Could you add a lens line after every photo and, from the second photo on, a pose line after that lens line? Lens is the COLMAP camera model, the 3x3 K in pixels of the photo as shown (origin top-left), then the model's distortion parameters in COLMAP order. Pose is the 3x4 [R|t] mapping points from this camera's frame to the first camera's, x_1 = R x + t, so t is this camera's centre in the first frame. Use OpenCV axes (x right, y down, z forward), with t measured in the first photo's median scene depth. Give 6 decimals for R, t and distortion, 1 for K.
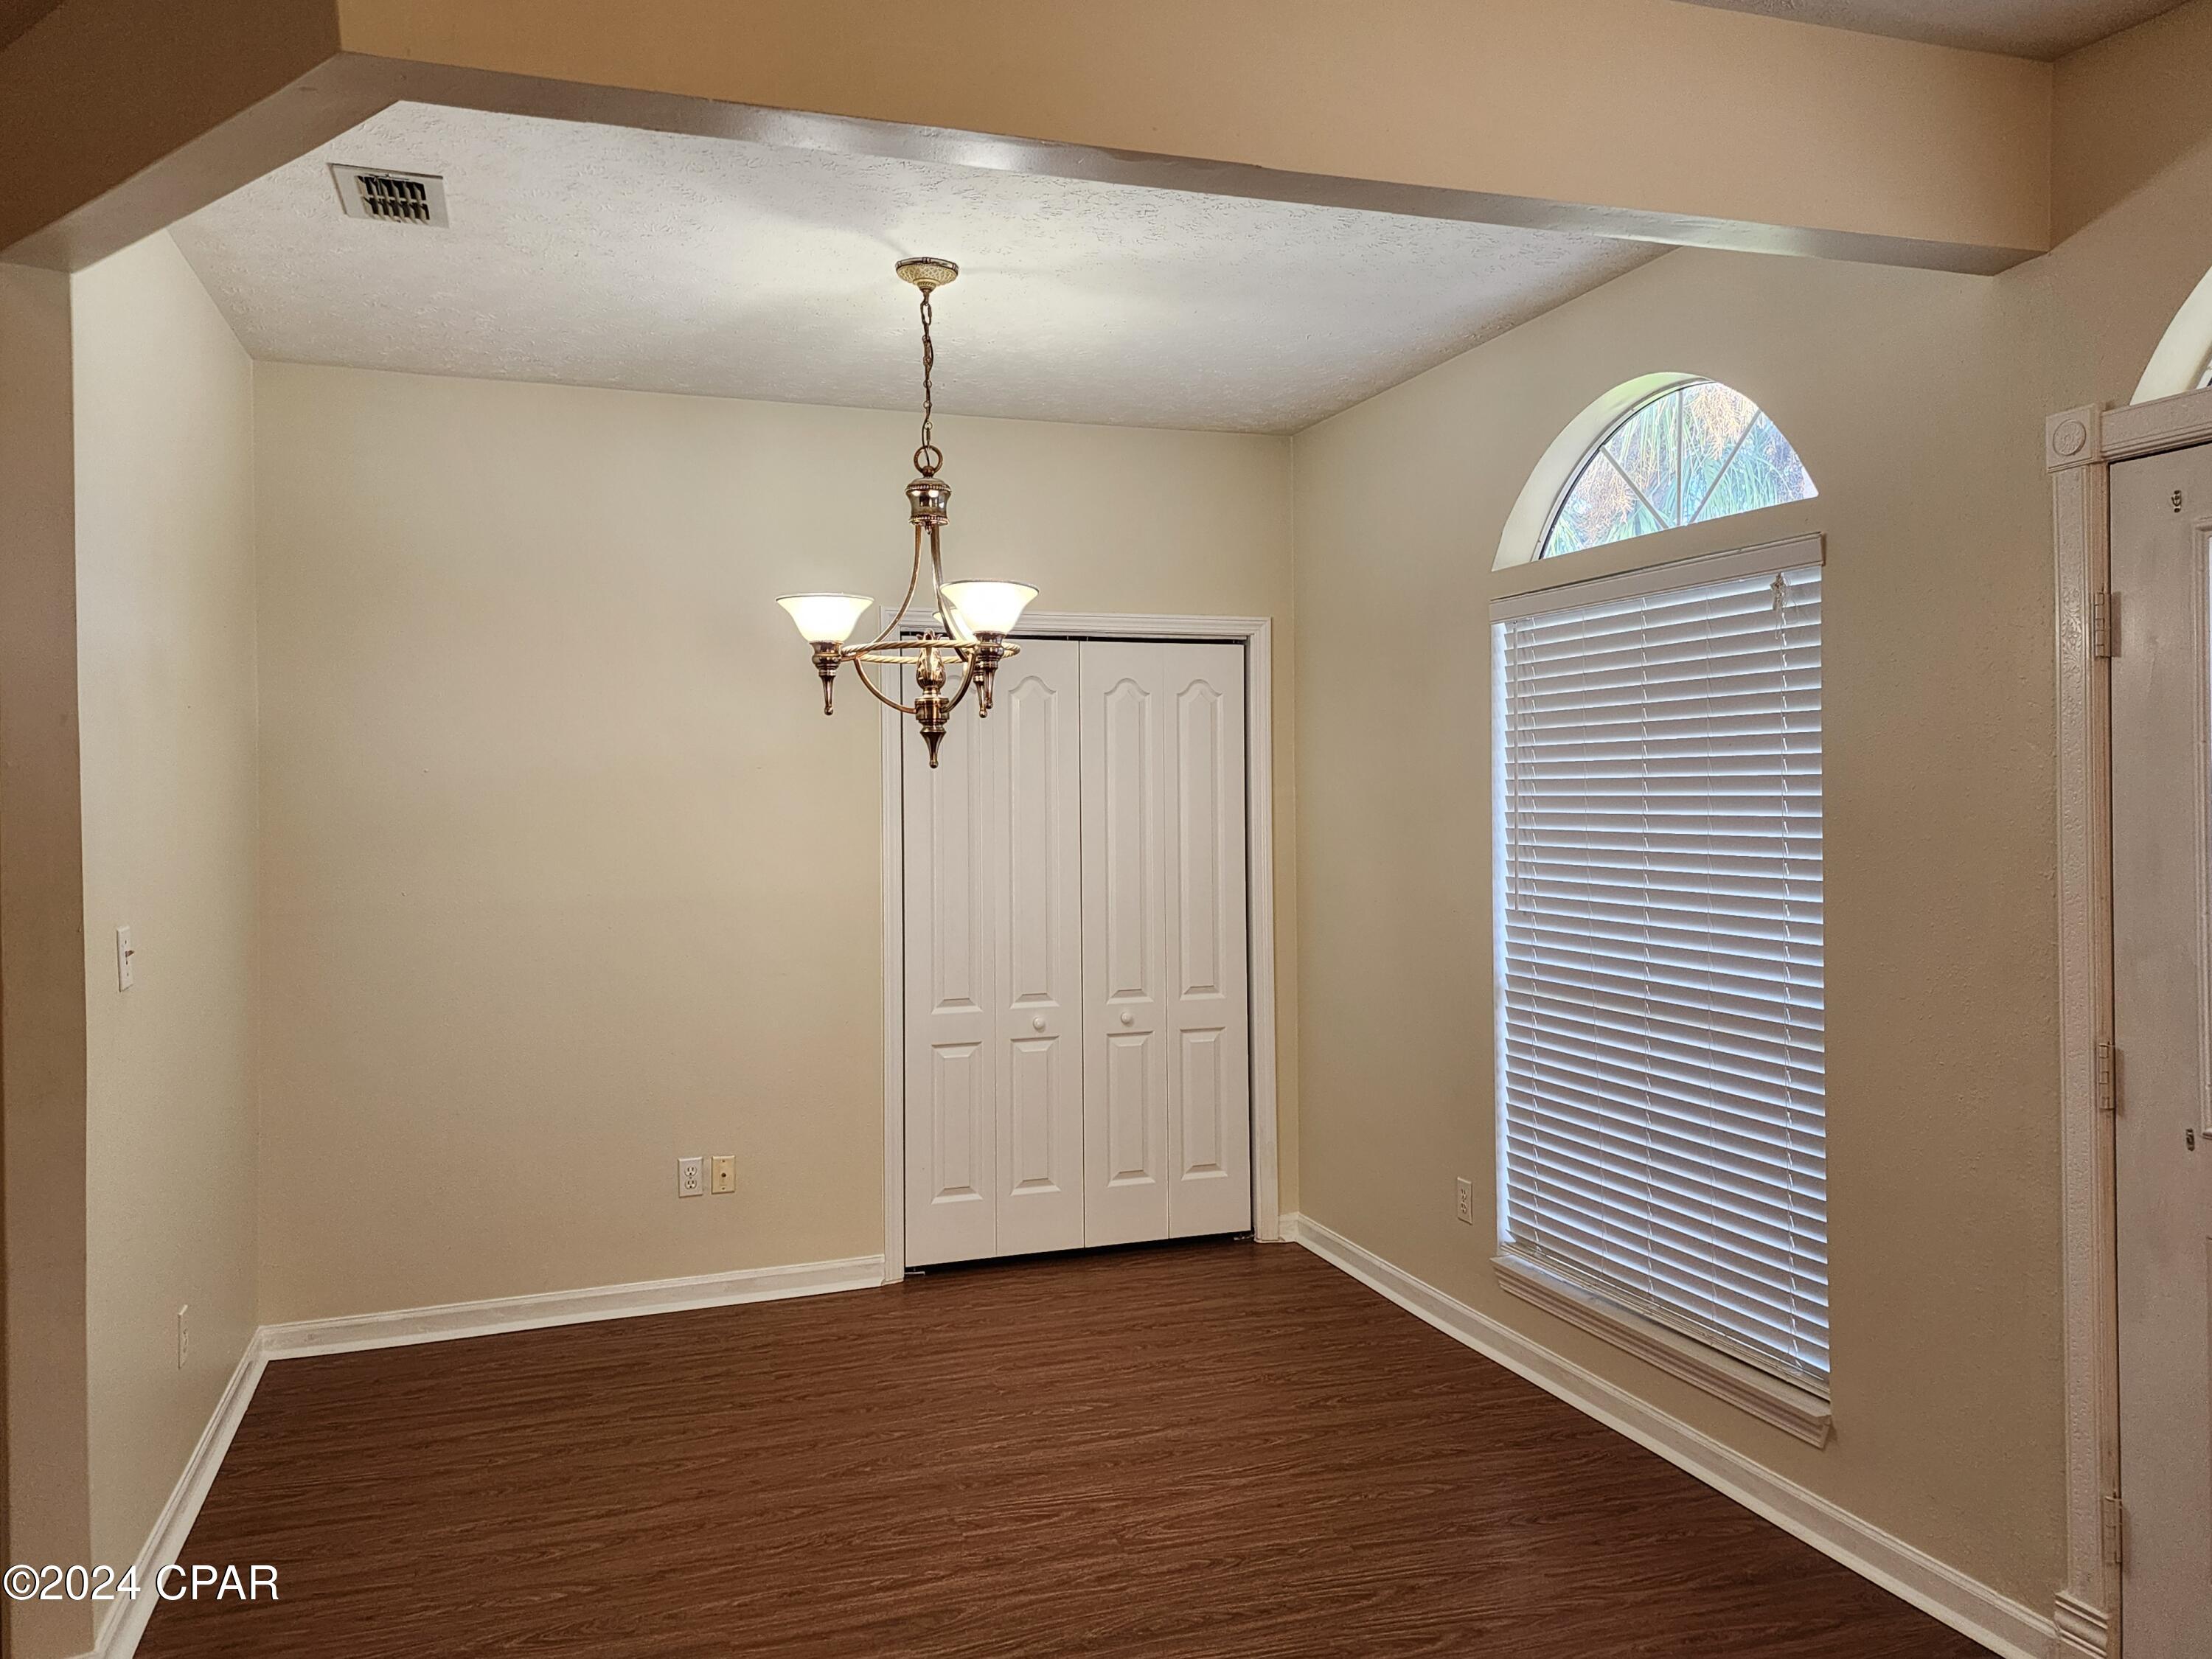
lens RADIAL K [[1640.0, 0, 1100.5], [0, 1640.0, 797.0], [0, 0, 1]] dist [0.077769, -0.072604]
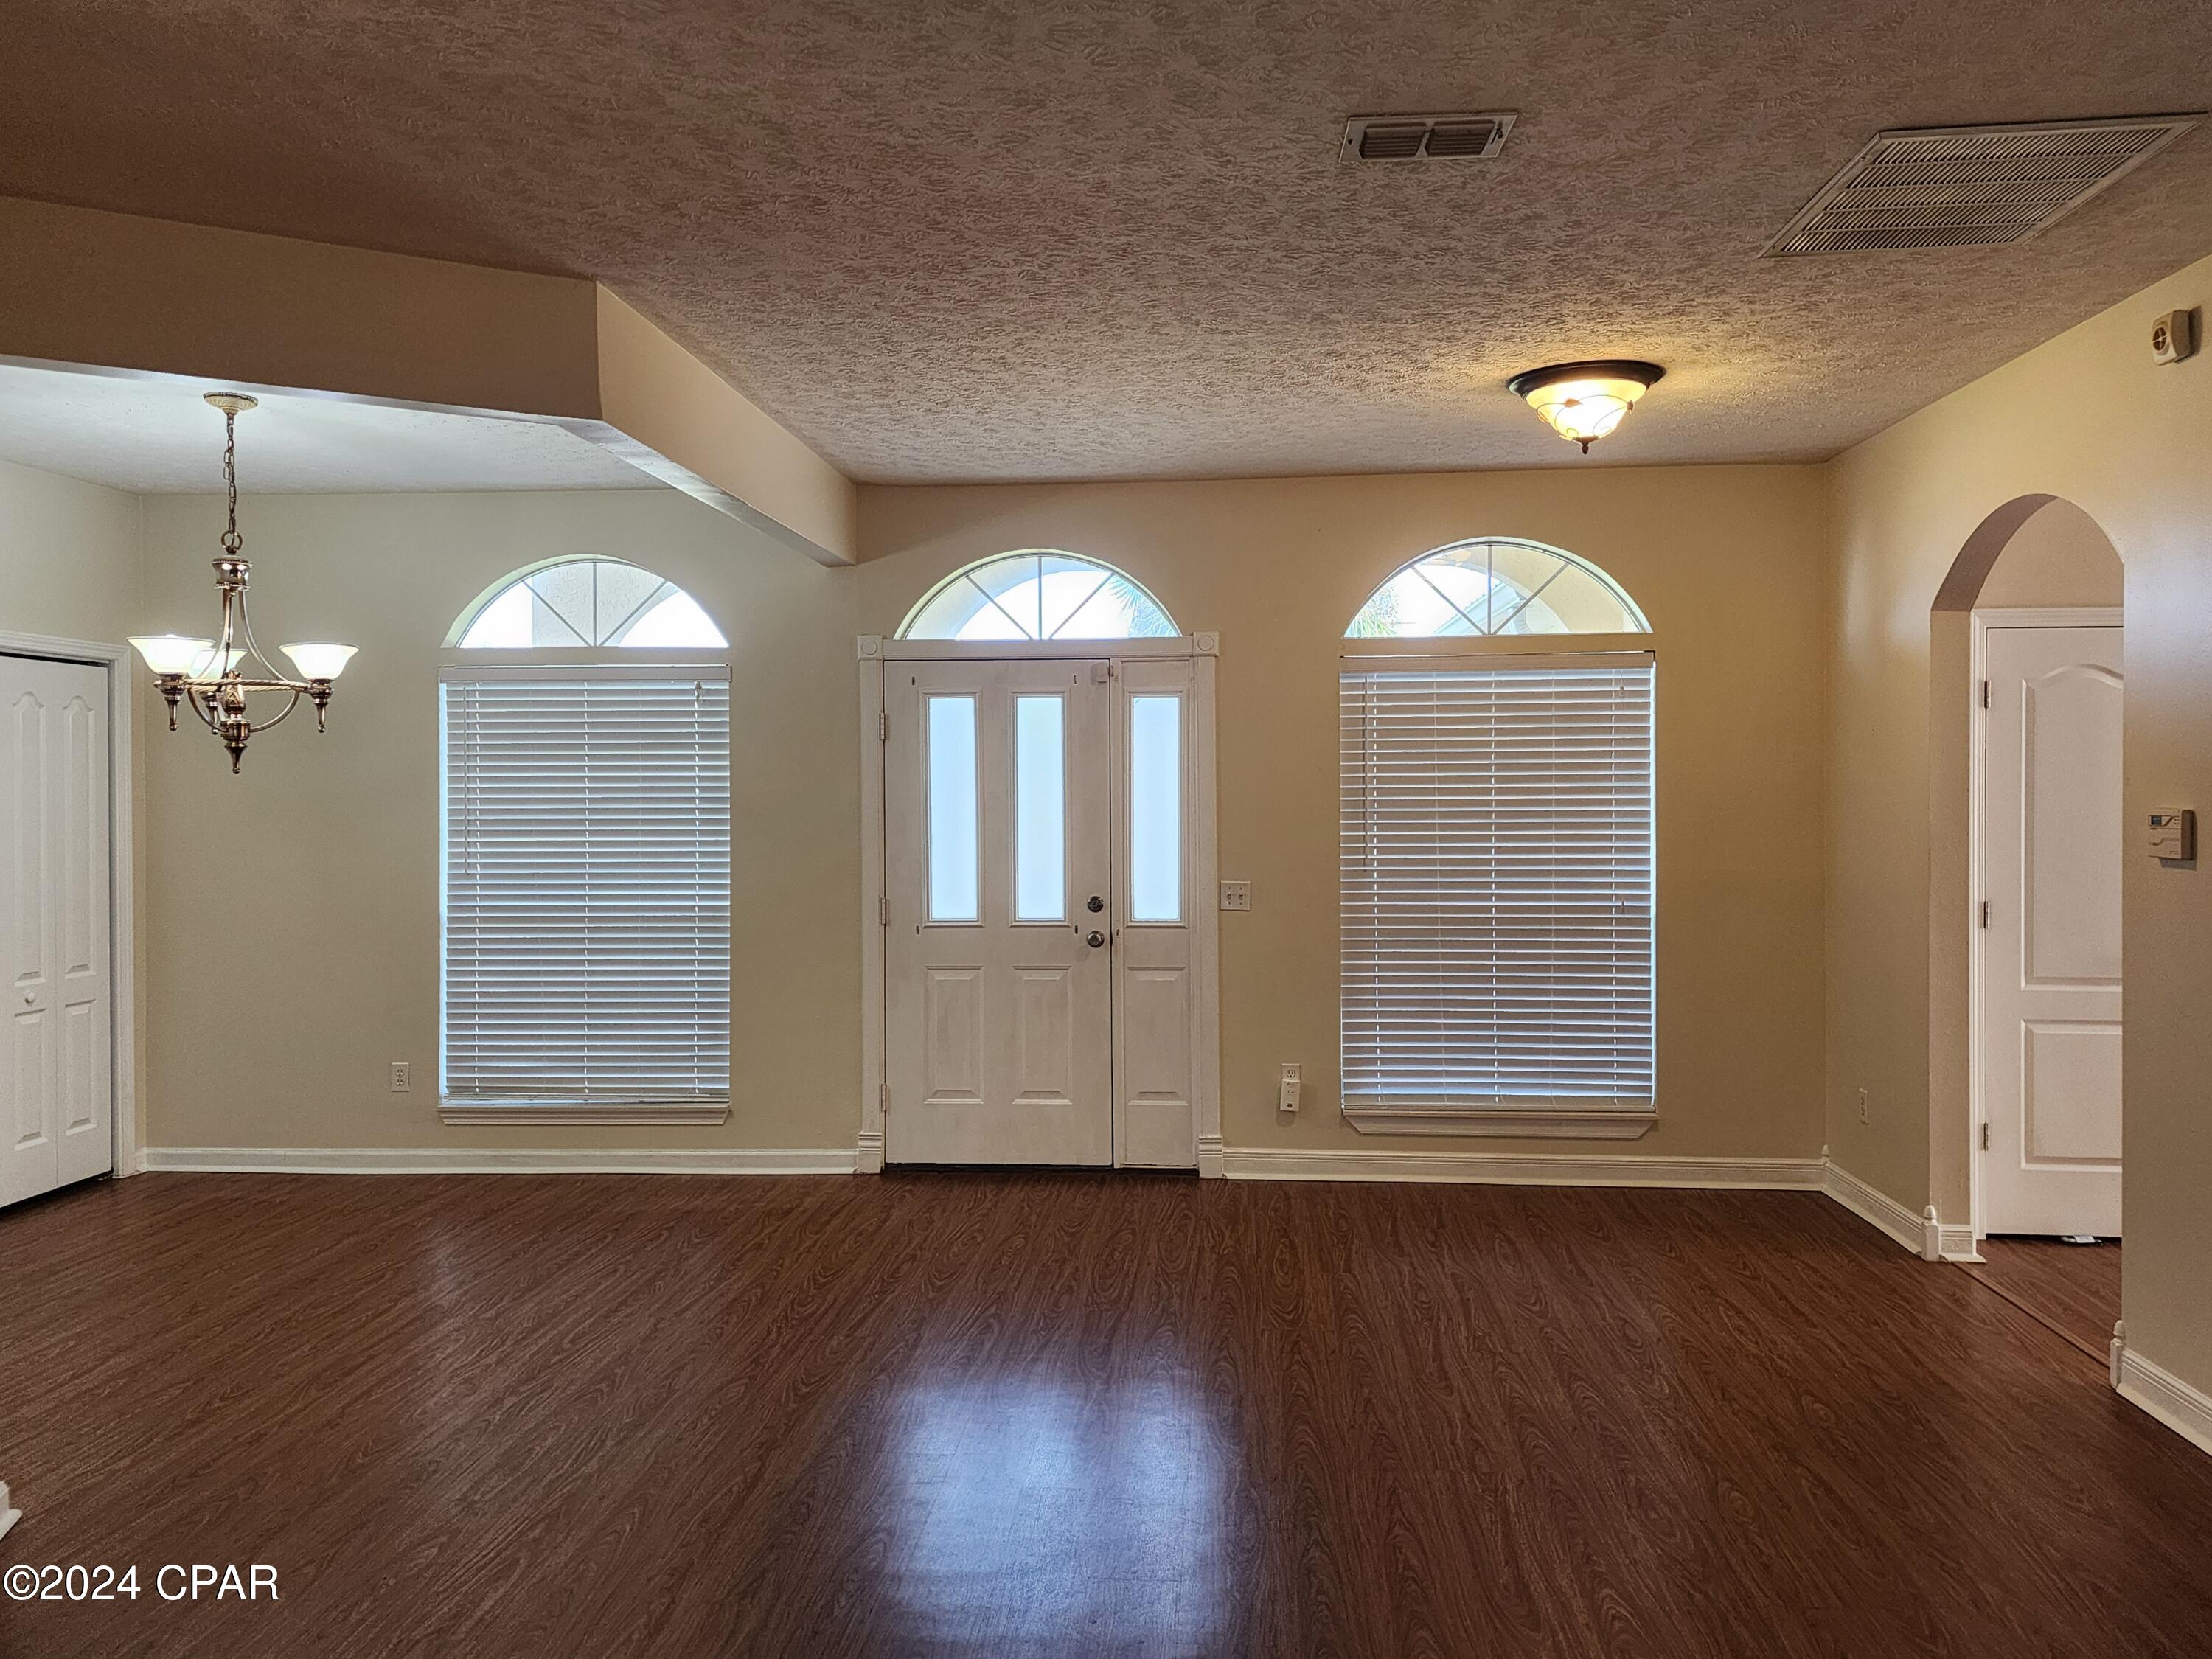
lens RADIAL K [[1640.0, 0, 1107.7], [0, 1640.0, 827.4], [0, 0, 1]] dist [0.077769, -0.072604]
pose [[0.397132, -0.013626, 0.917661, -1.063147], [0.006554, 0.999906, 0.012011, 0.014322], [-0.917738, 0.001244, 0.397184, -0.181511]]
